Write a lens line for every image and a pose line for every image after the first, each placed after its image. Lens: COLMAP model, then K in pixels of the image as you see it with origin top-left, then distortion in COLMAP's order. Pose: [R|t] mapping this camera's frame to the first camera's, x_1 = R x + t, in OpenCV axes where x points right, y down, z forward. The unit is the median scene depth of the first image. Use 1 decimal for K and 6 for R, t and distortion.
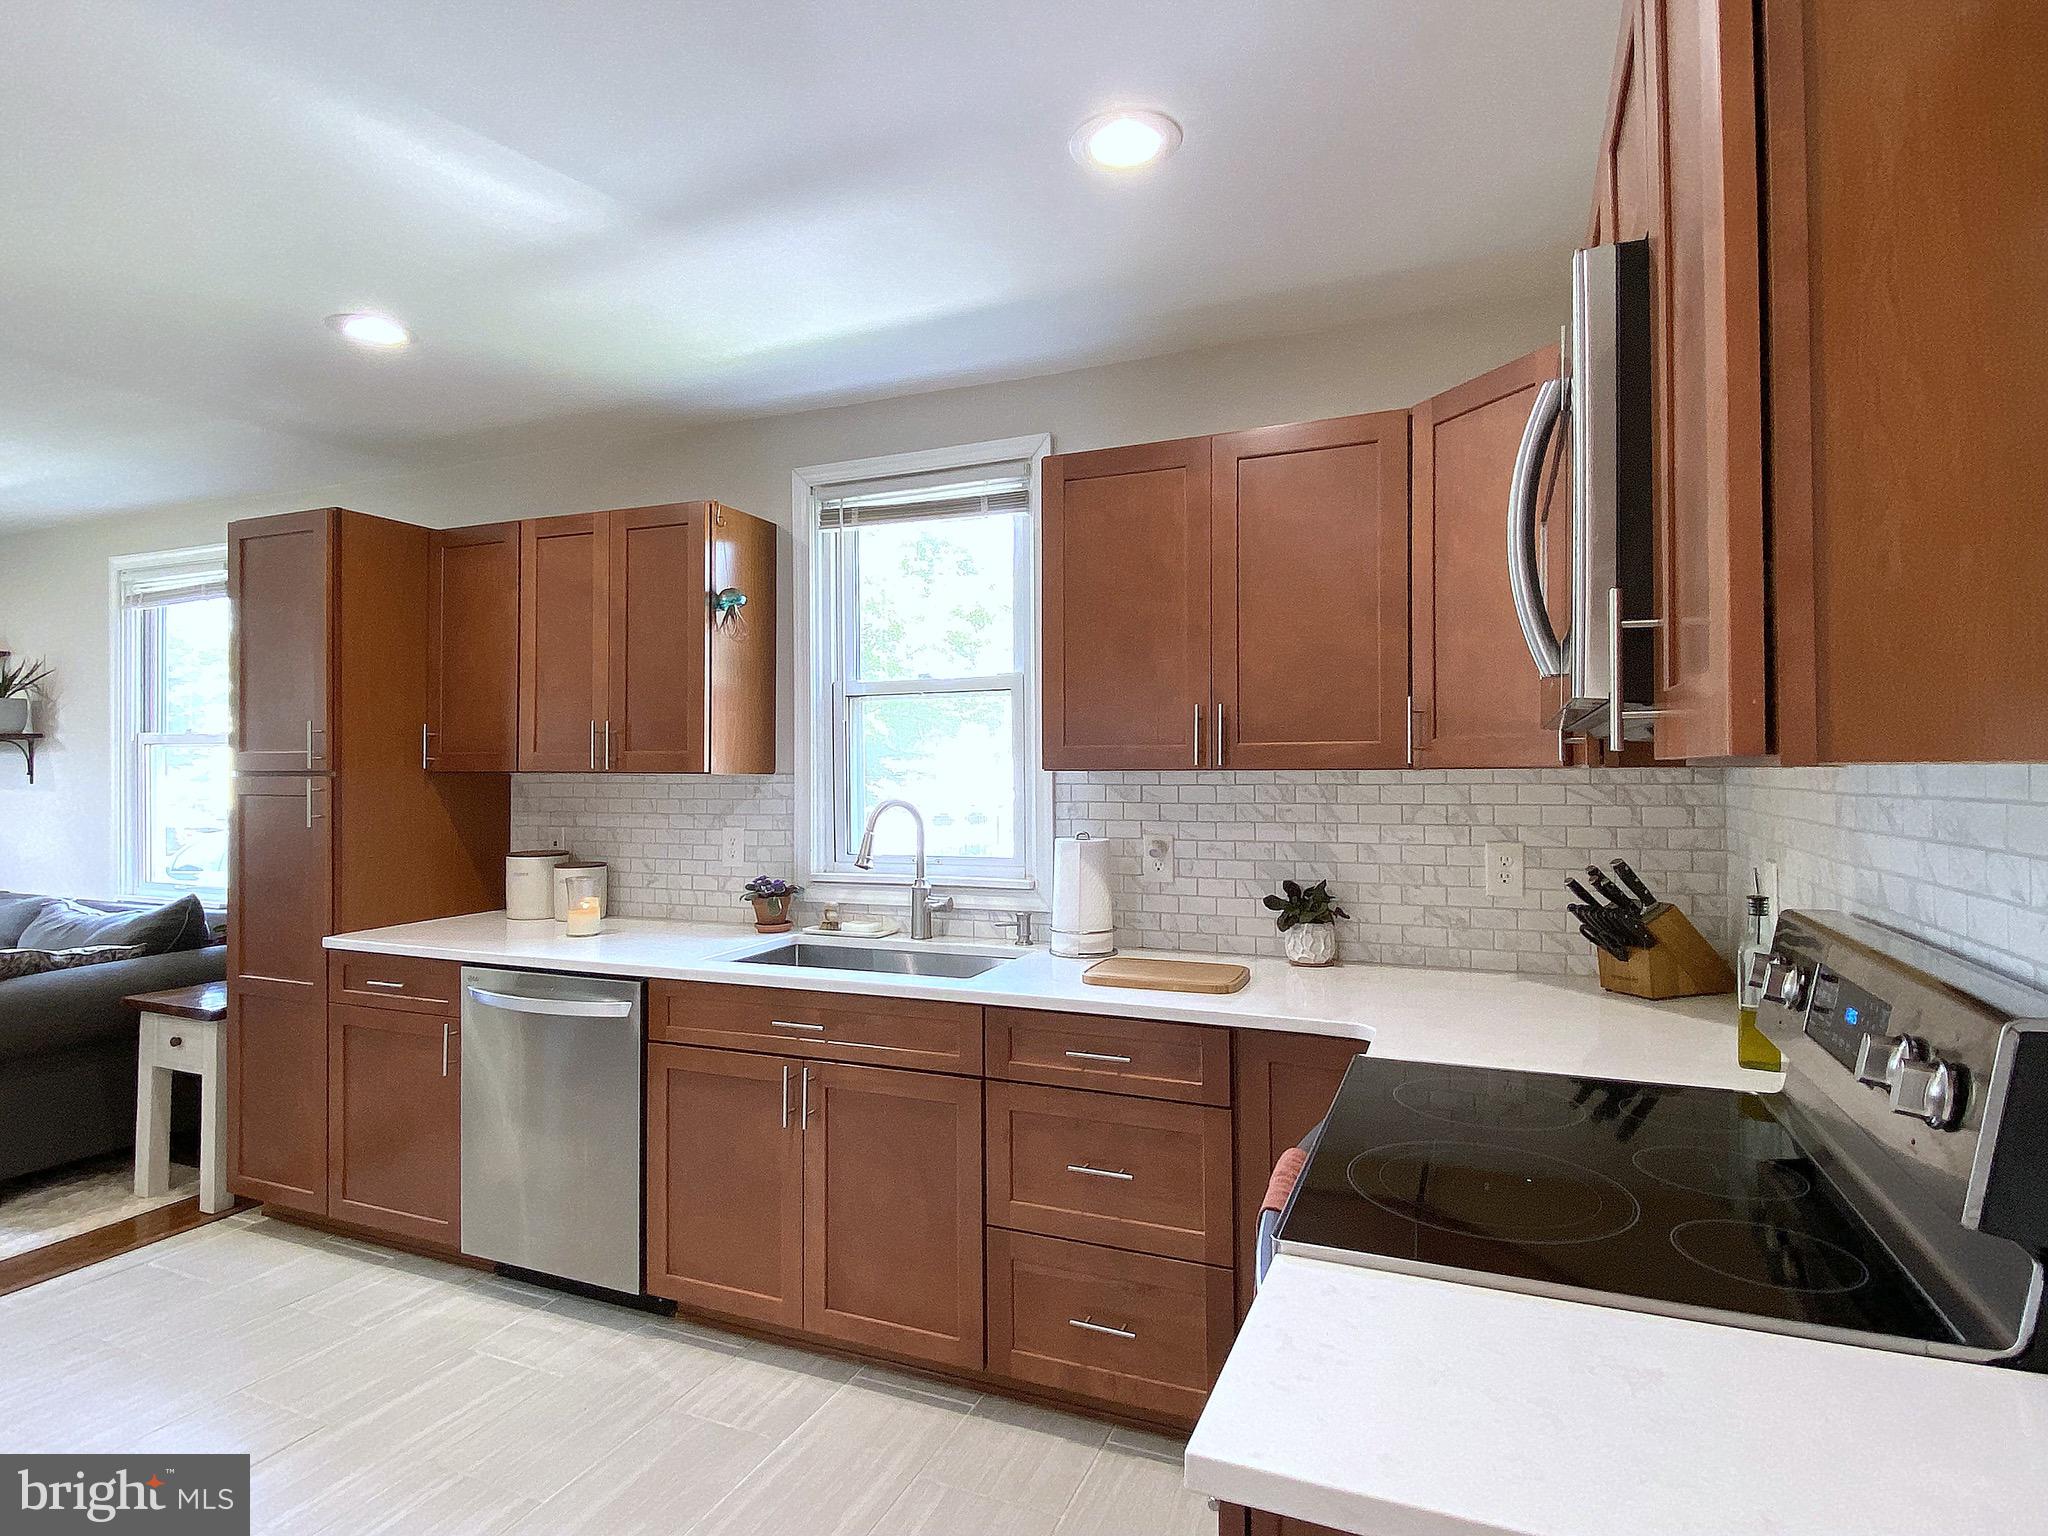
lens RADIAL K [[1096.0, 0, 1031.5], [0, 1096.0, 762.9], [0, 0, 1]] dist [0.016700, -0.018671]
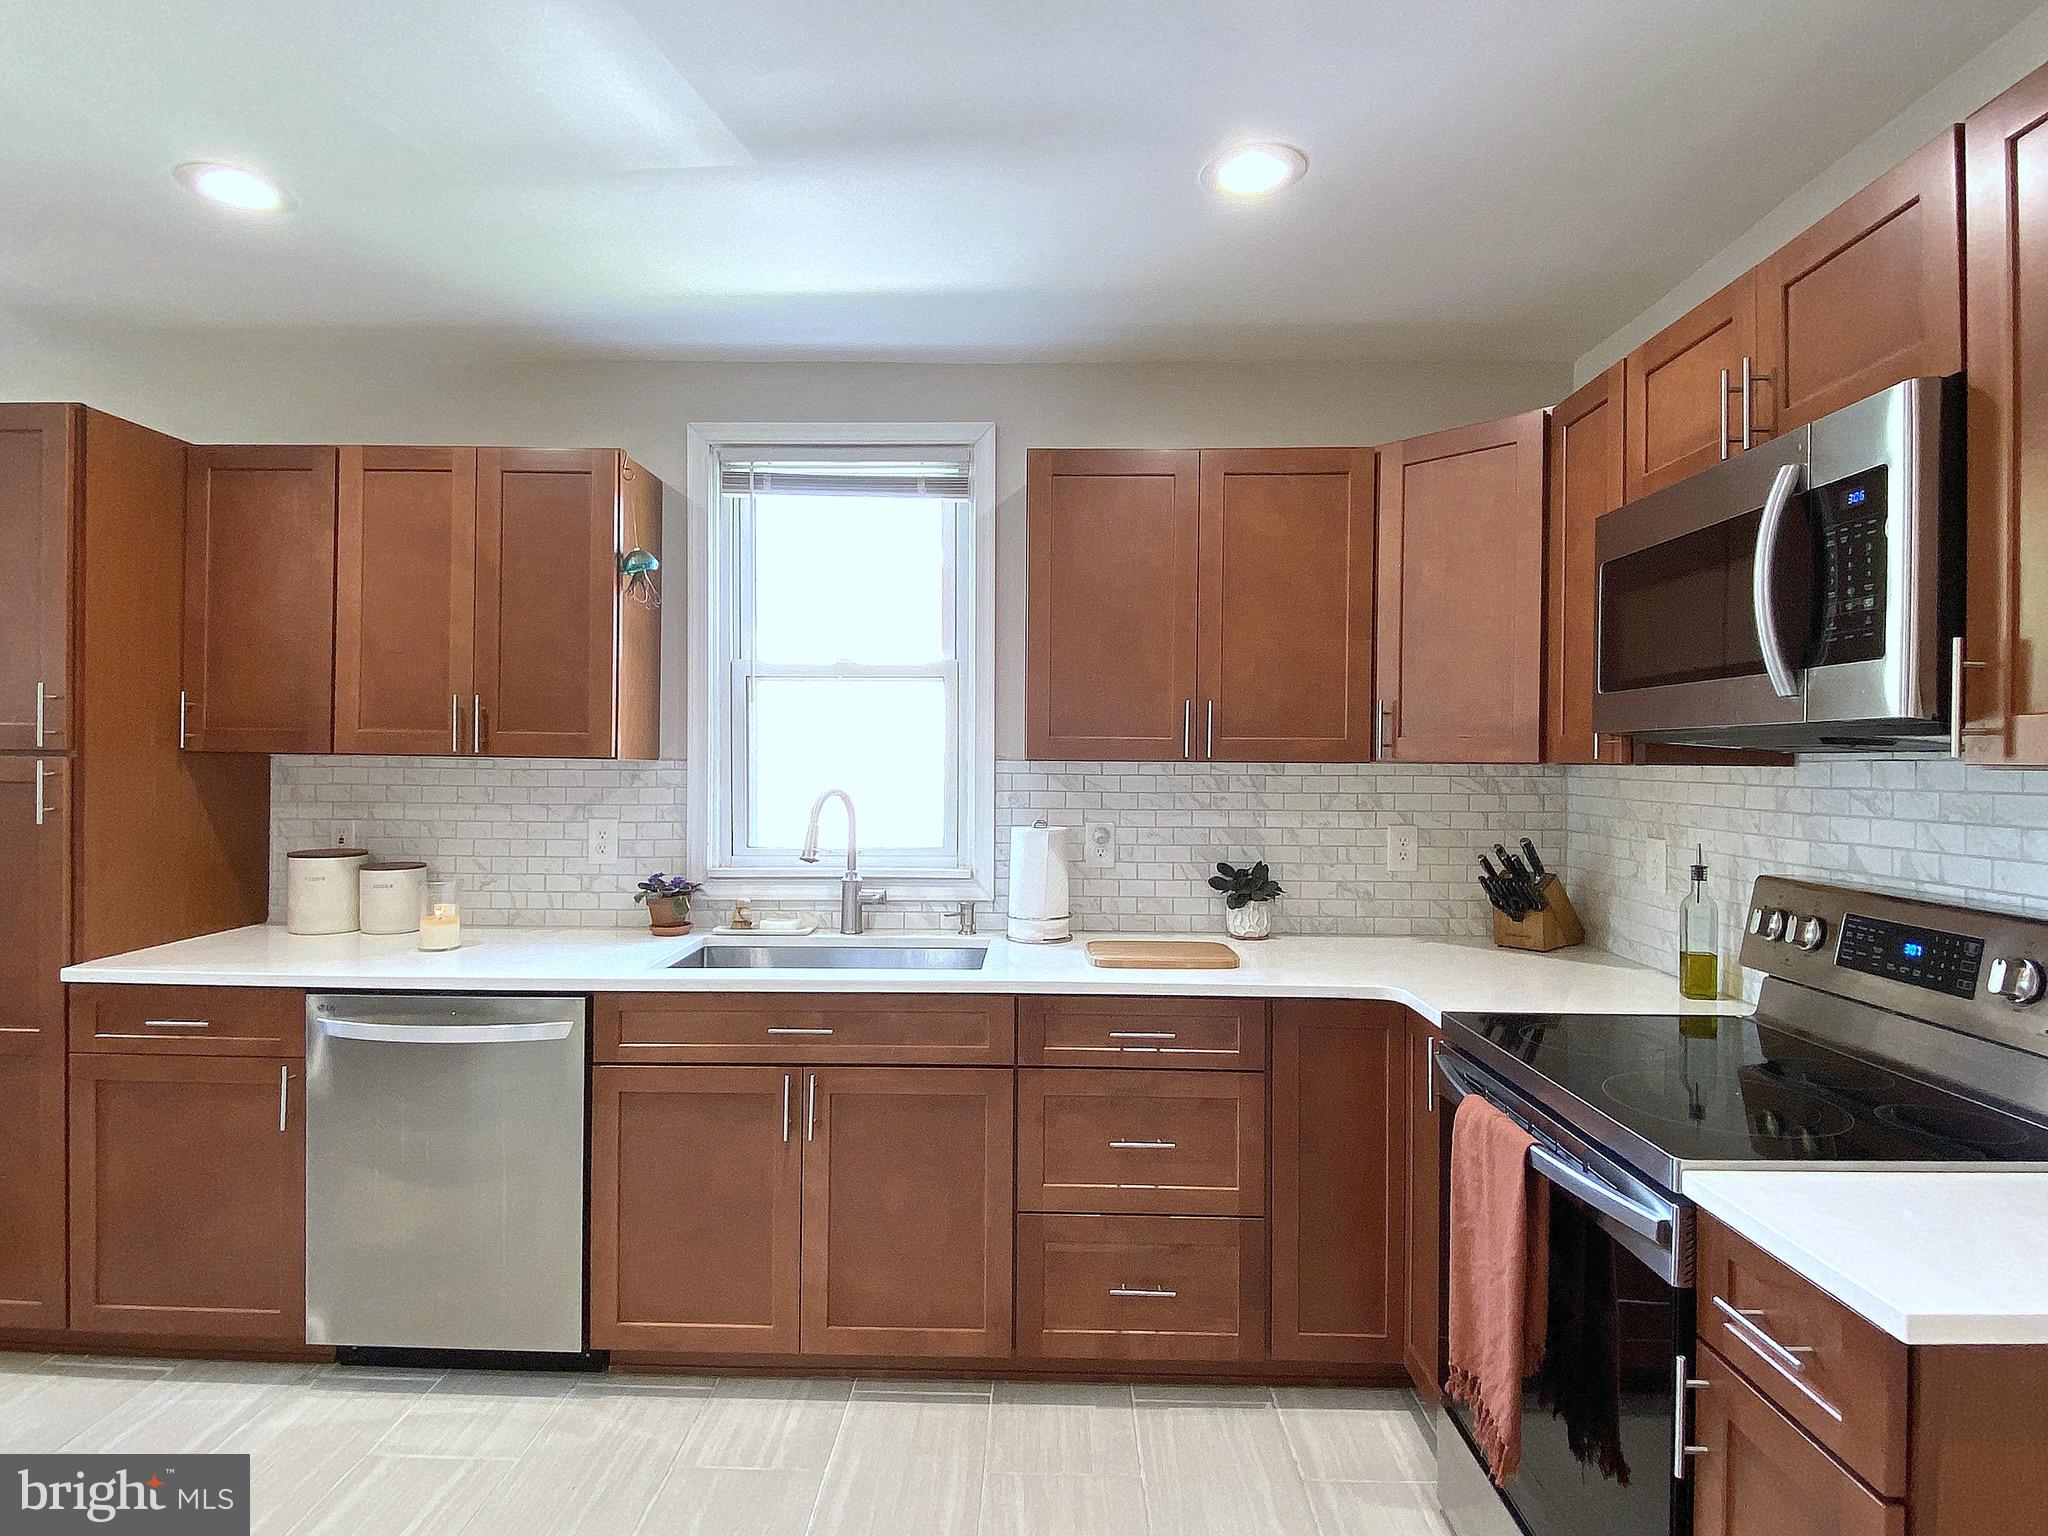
lens RADIAL K [[1096.0, 0, 1029.6], [0, 1096.0, 764.5], [0, 0, 1]] dist [0.016700, -0.018671]
pose [[0.929335, 0.008483, 0.369139, -0.341886], [-0.014125, 0.999821, 0.012585, -0.001839], [-0.368966, -0.016910, 0.929289, 0.057368]]
